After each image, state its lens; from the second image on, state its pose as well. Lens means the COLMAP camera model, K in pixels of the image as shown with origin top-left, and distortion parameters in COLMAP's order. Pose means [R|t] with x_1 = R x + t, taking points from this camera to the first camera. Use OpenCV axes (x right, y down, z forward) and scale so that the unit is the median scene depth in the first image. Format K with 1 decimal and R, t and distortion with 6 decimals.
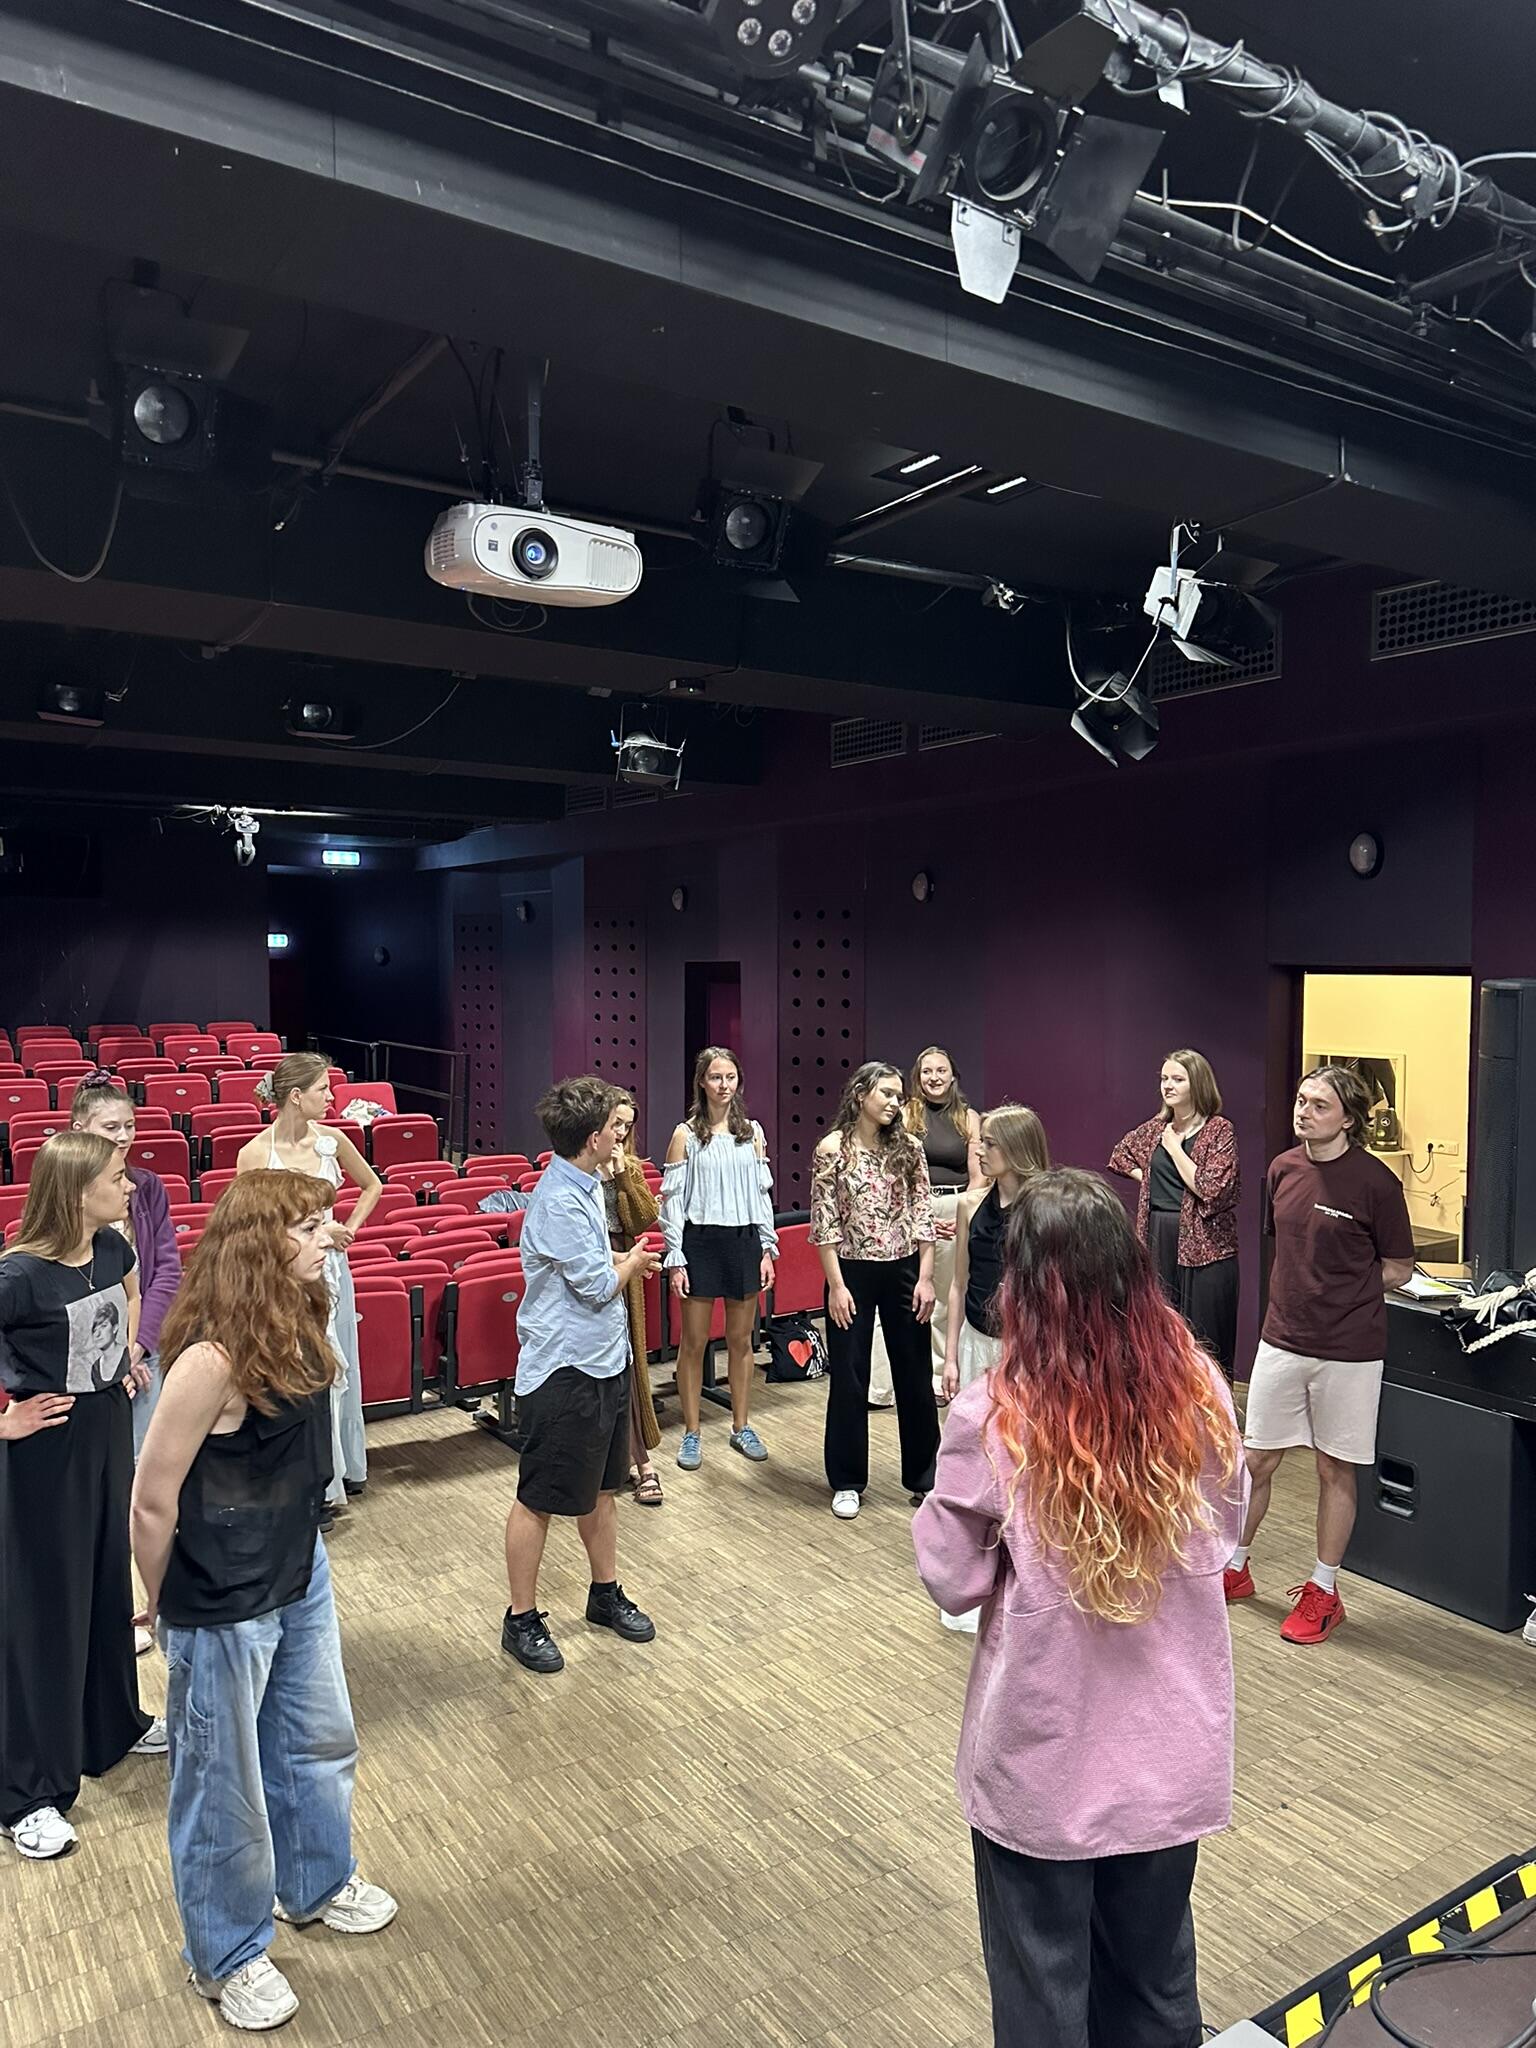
lens RADIAL K [[1419.5, 0, 755.4], [0, 1419.5, 1030.6], [0, 0, 1]] dist [0.098436, -0.165464]
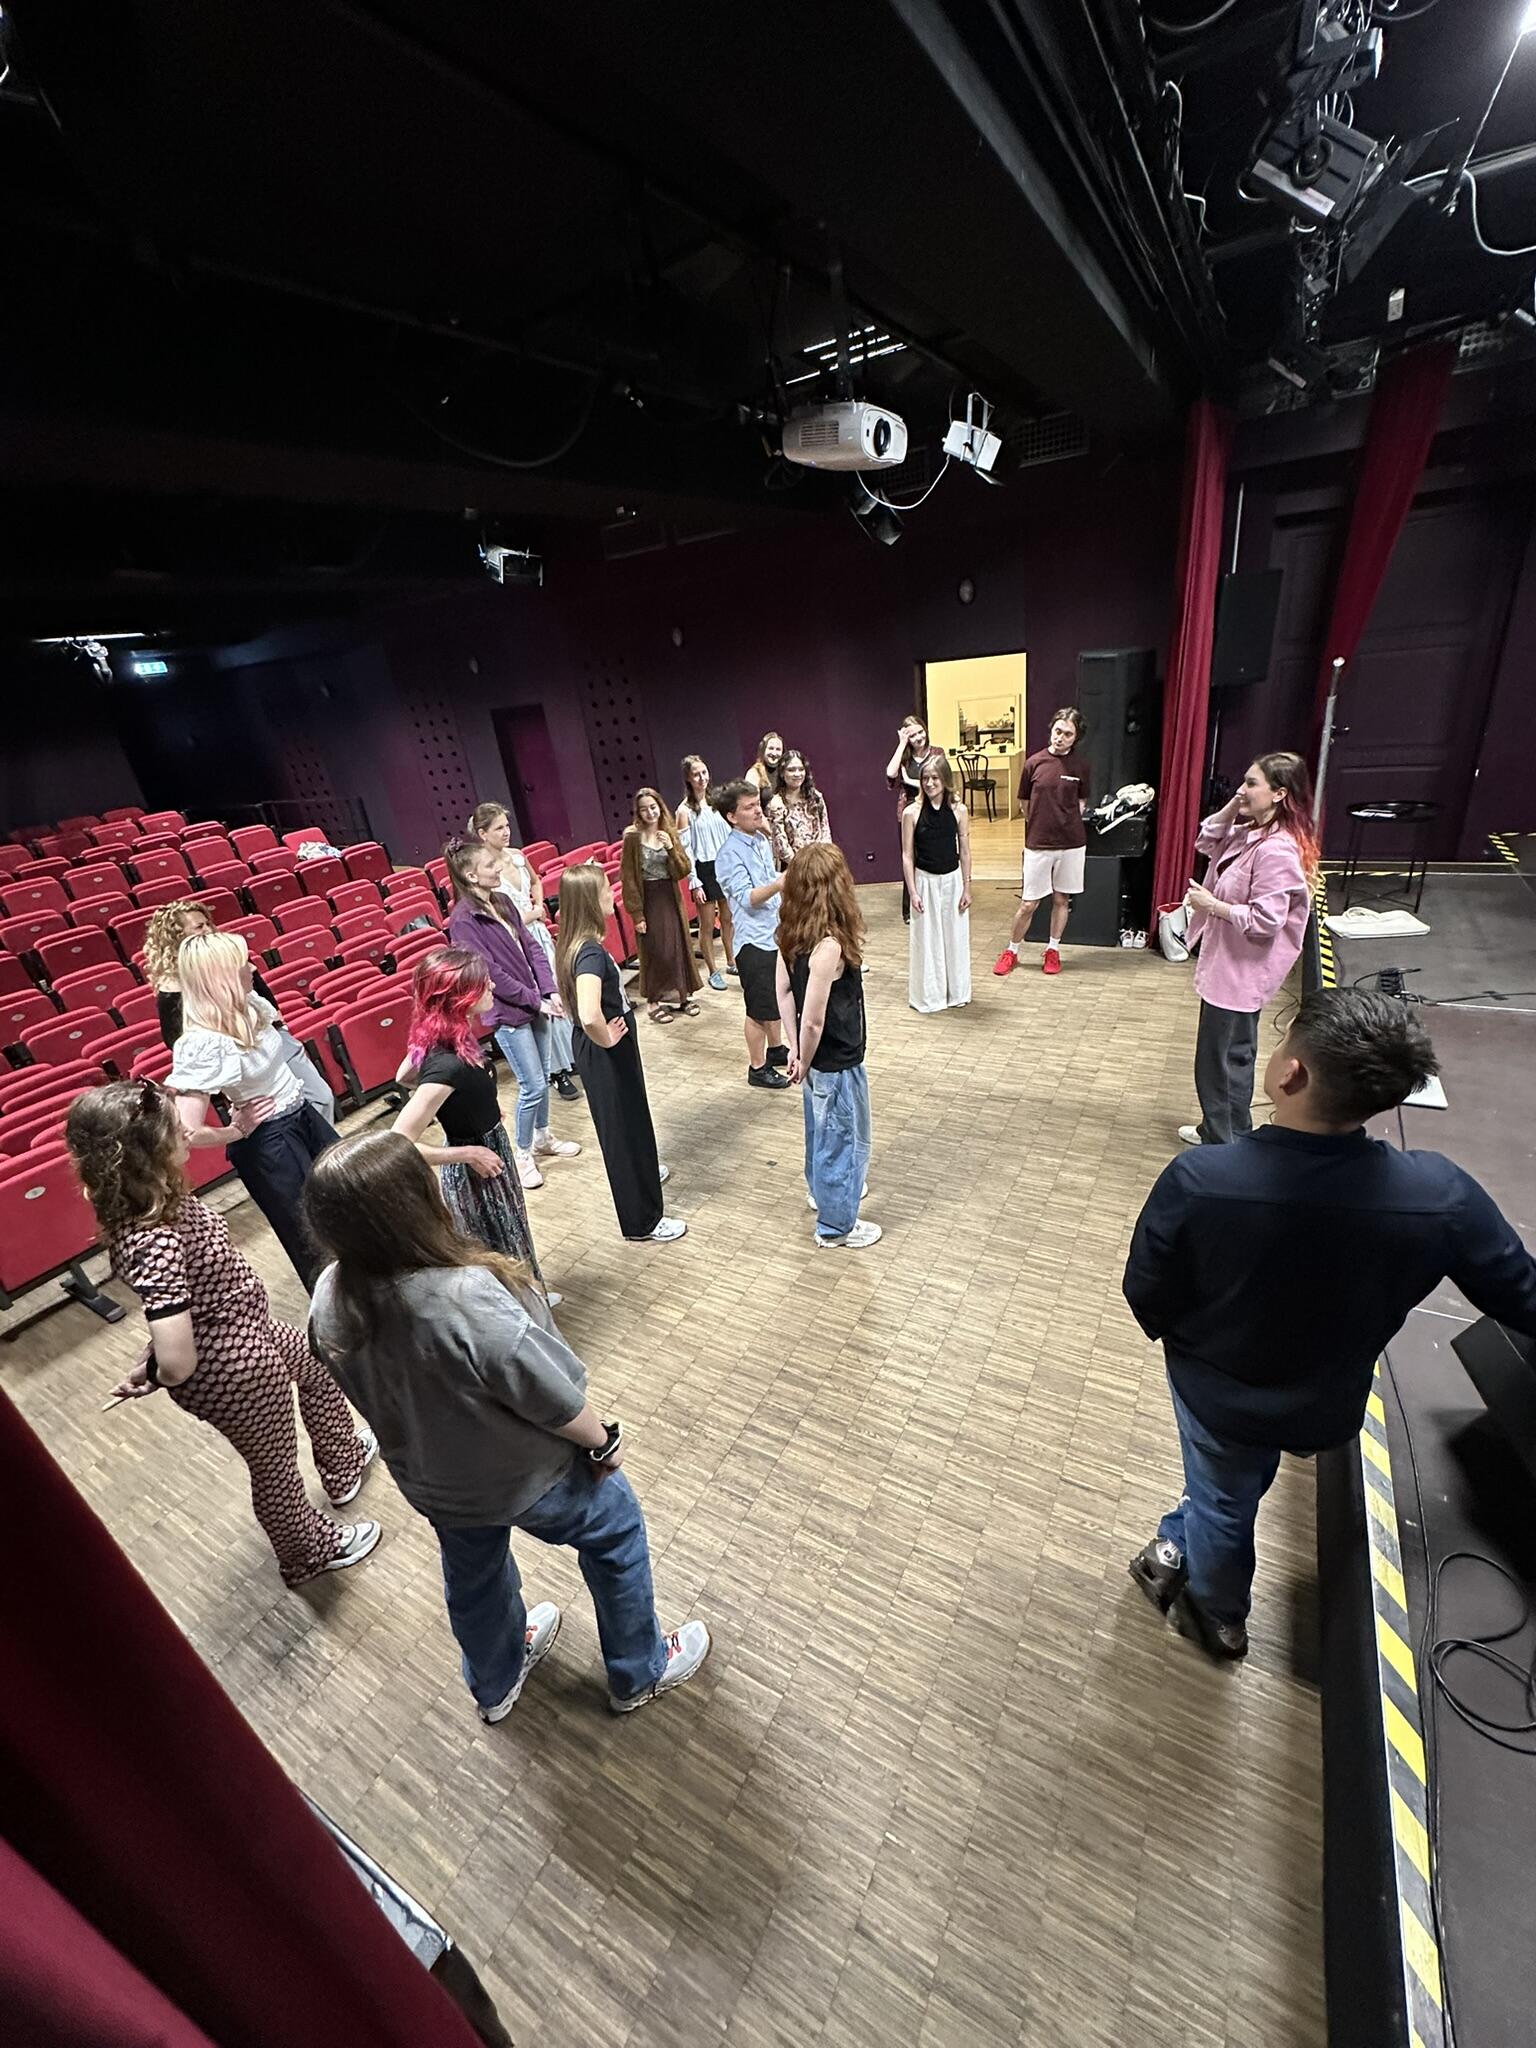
lens RADIAL K [[812.7, 0, 768.0], [0, 812.7, 1024.0], [0, 0, 1]] dist [-0.007203, 0.000154]
pose [[0.882017, -0.294325, 0.367992, -0.405391], [0.146903, 0.913769, 0.378742, -0.049362], [-0.447733, -0.279997, 0.849198, 0.054643]]
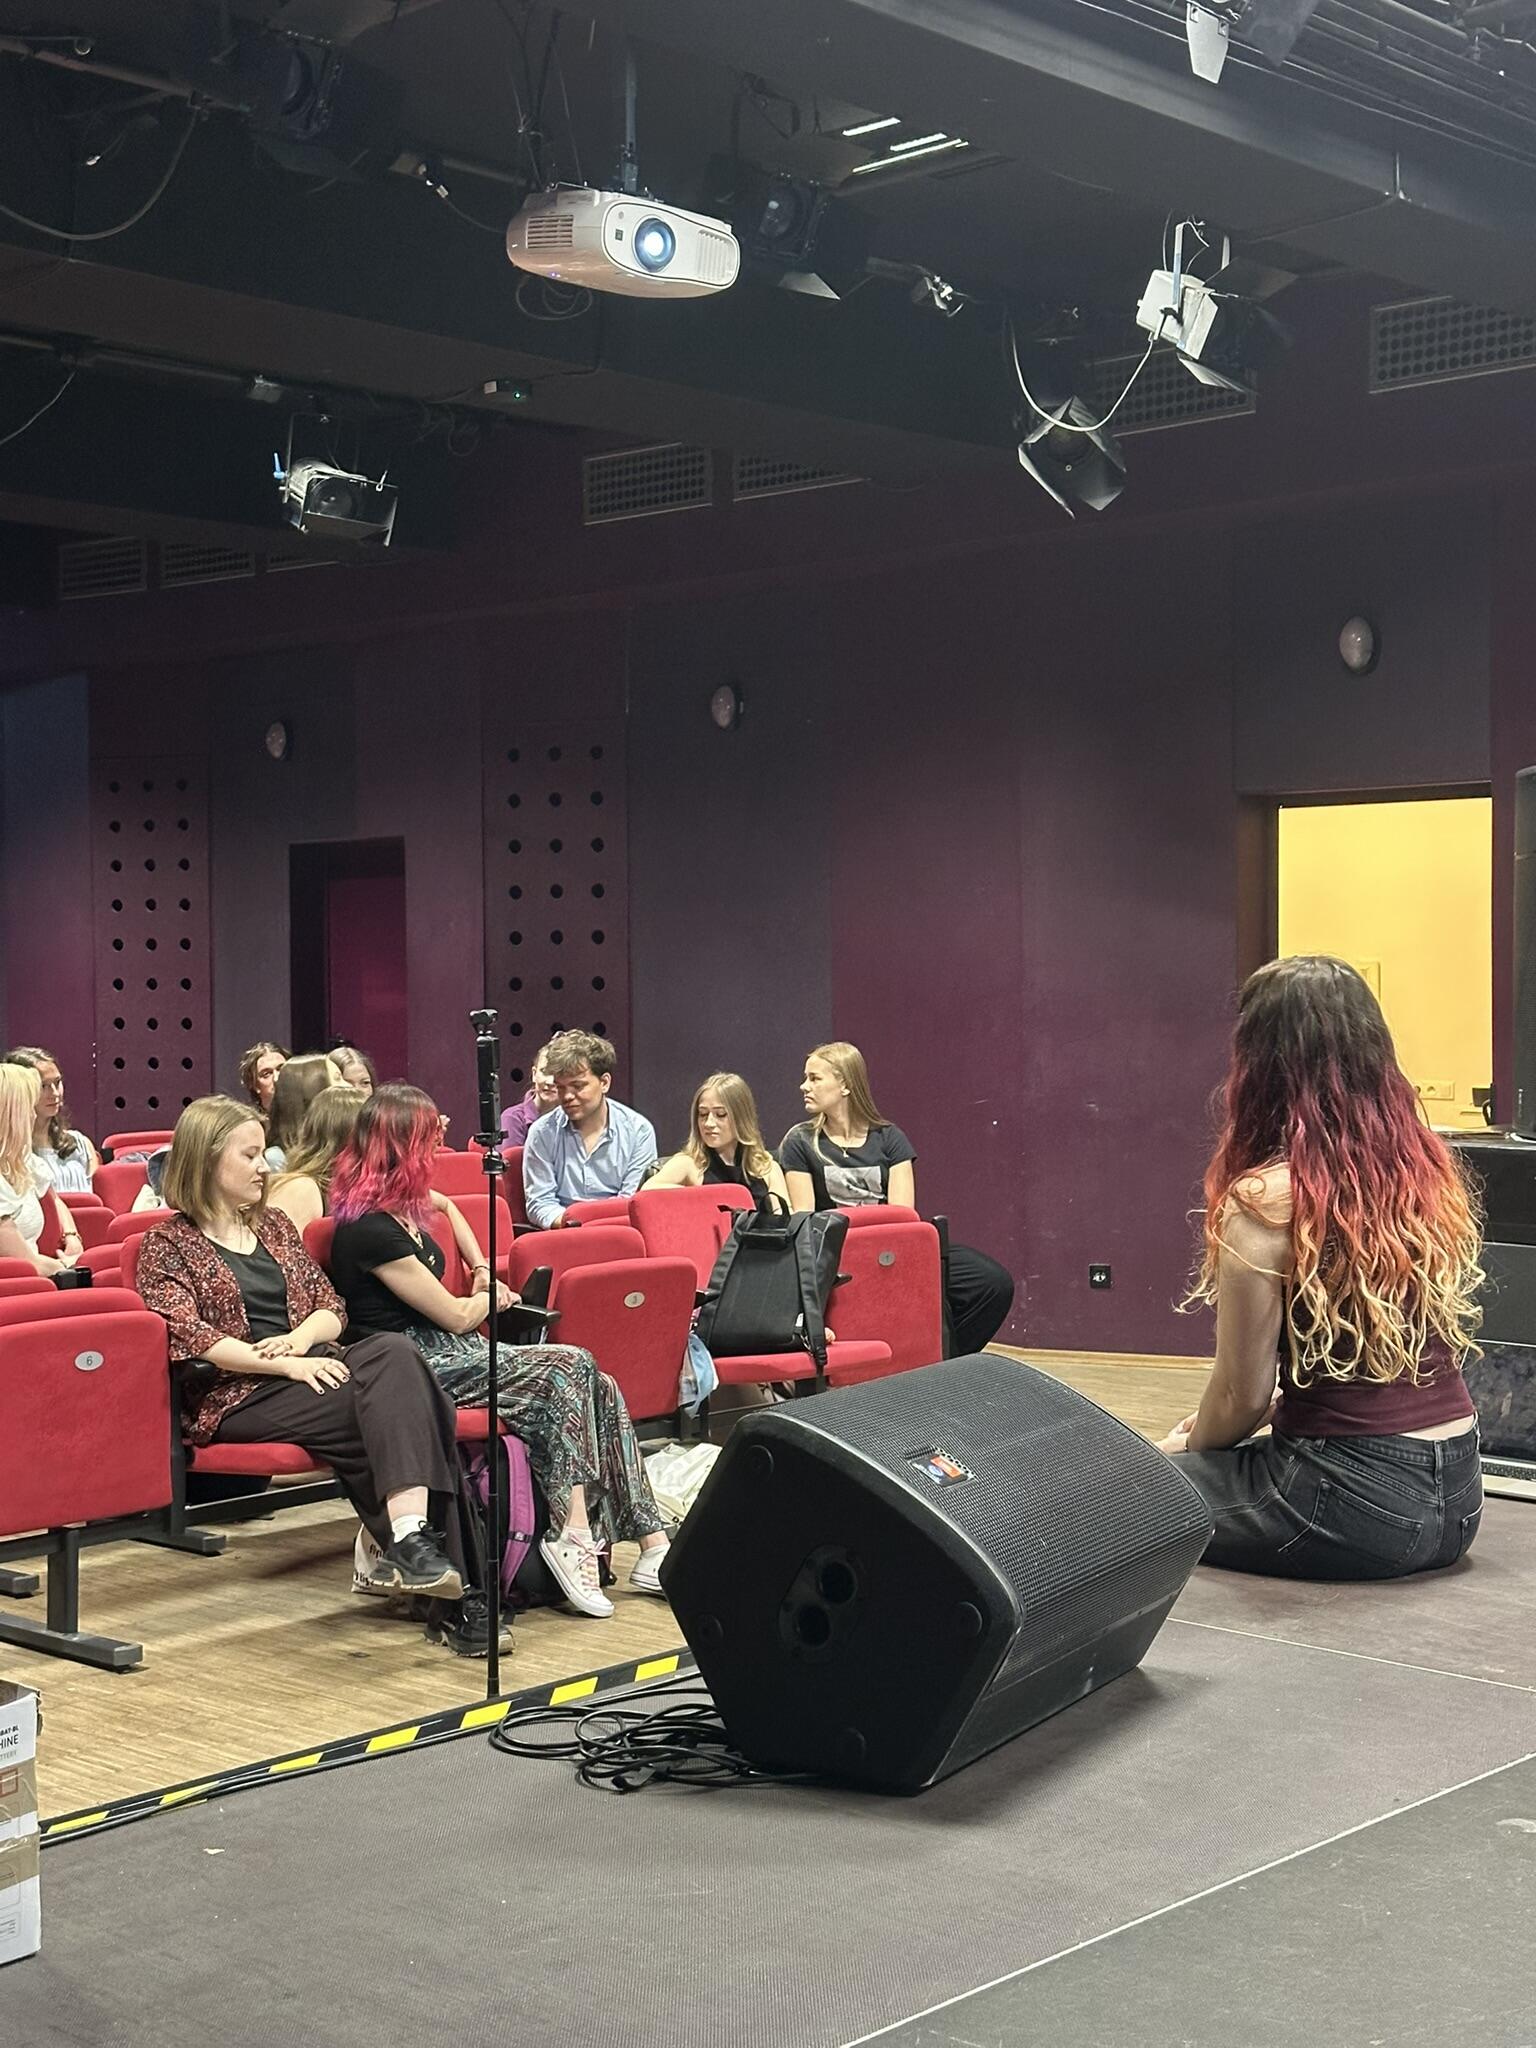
lens RADIAL K [[2821.5, 0, 768.0], [0, 2821.5, 1024.0], [0, 0, 1]] dist [0.194770, -0.345851]
pose [[0.970631, -0.014427, 0.240141, -0.282595], [0.021086, 0.999460, -0.025183, 0.125071], [-0.239648, 0.029507, 0.970411, -0.449417]]
